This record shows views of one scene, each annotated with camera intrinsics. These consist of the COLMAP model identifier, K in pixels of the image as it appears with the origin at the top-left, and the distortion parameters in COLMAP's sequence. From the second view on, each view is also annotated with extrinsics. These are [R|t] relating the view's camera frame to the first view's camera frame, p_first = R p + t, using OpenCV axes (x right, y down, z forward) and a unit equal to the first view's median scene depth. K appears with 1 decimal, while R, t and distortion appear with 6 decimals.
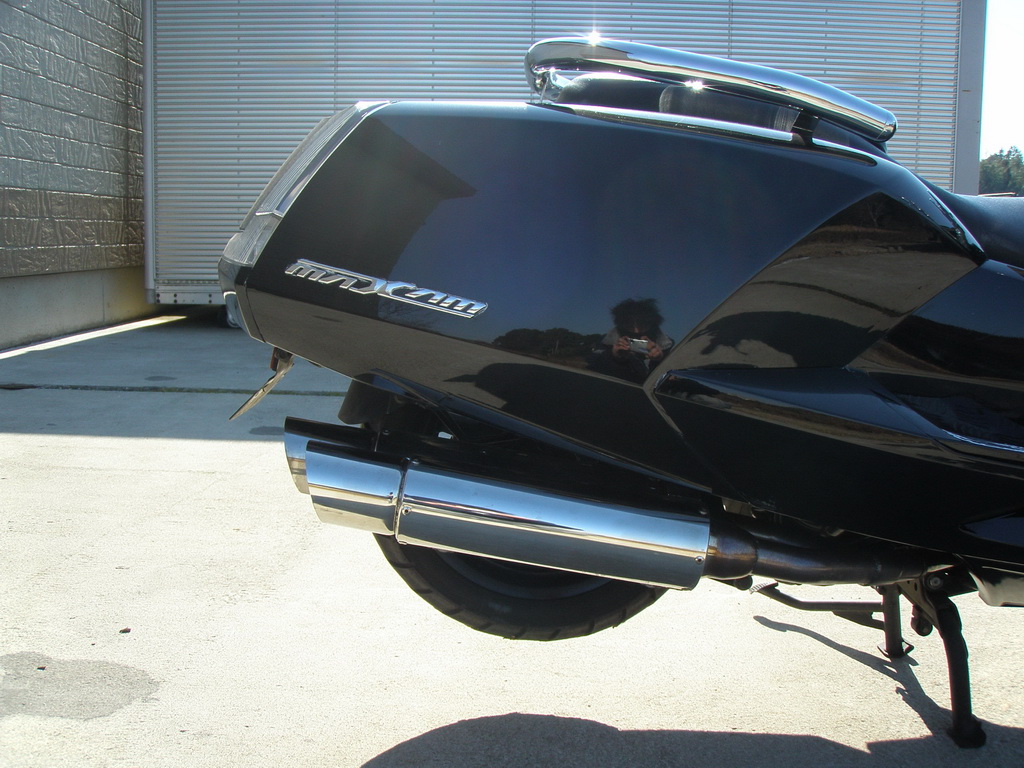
lens RADIAL K [[1138.3, 0, 510.2], [0, 1138.3, 400.5], [0, 0, 1]] dist [-0.201091, 0.196319]
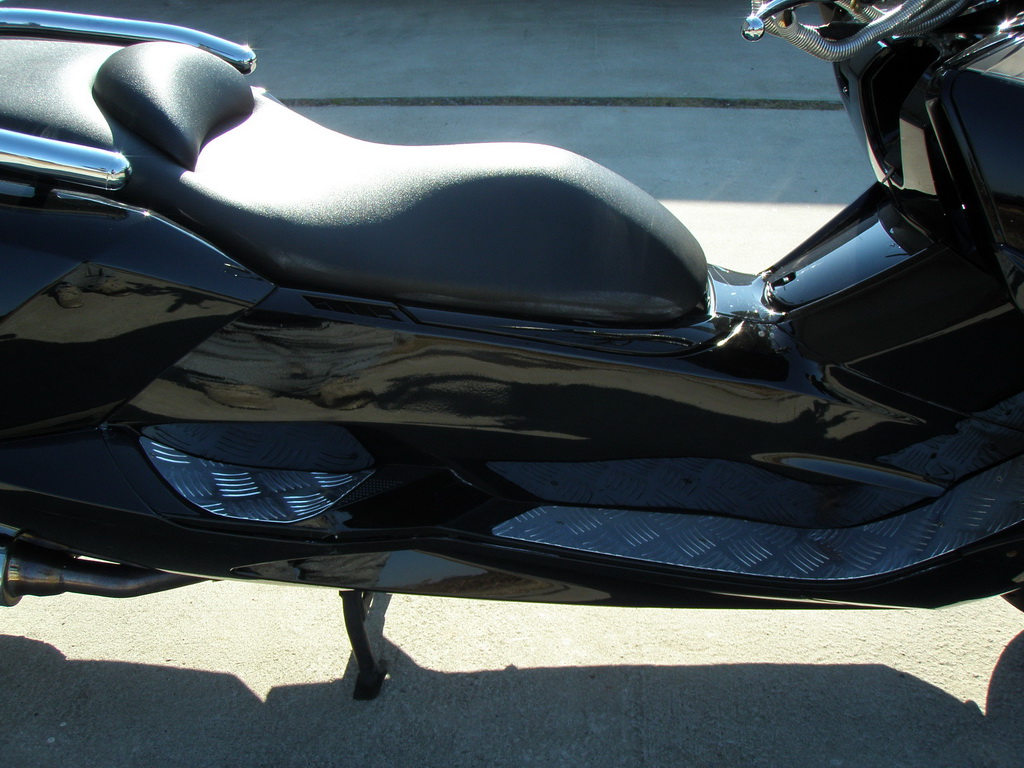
lens RADIAL K [[1138.3, 0, 510.2], [0, 1138.3, 400.5], [0, 0, 1]] dist [-0.201091, 0.196319]
pose [[0.998605, -0.008992, -0.052024, 0.155576], [0.027540, 0.929426, 0.367979, -0.087862], [0.045043, -0.368898, 0.928378, 0.024151]]
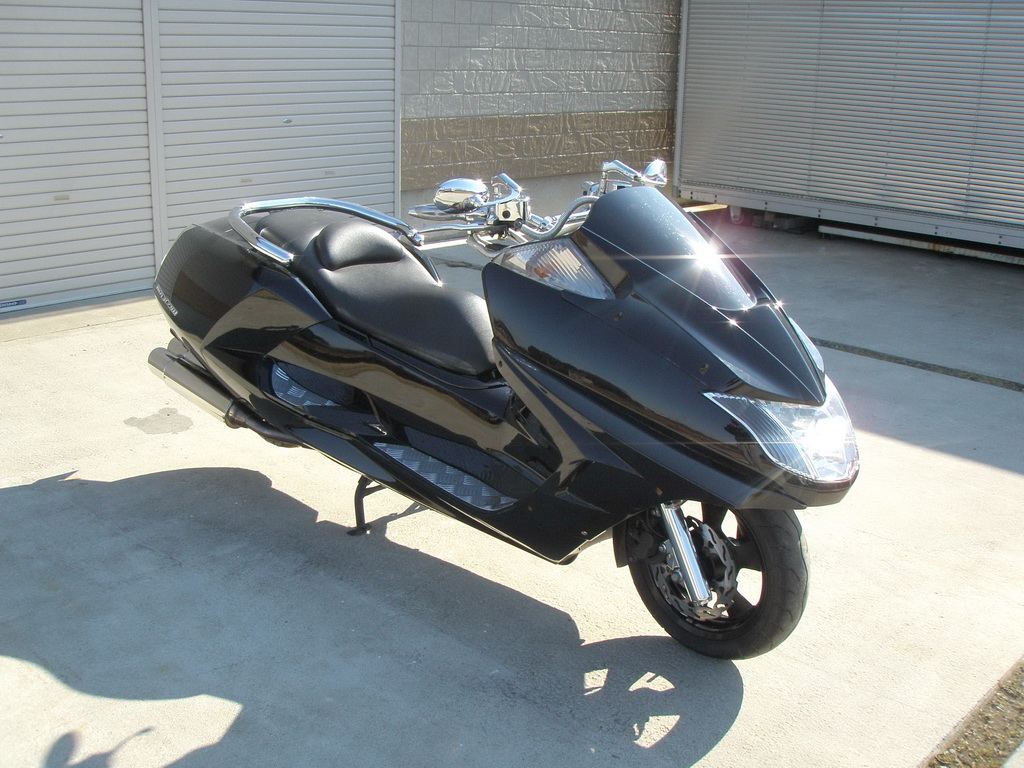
lens RADIAL K [[1138.3, 0, 510.2], [0, 1138.3, 400.5], [0, 0, 1]] dist [-0.201091, 0.196319]
pose [[0.744766, 0.203806, -0.635442, 0.509360], [-0.109578, 0.976646, 0.184810, -0.100412], [0.658267, -0.068010, 0.749706, -0.117819]]
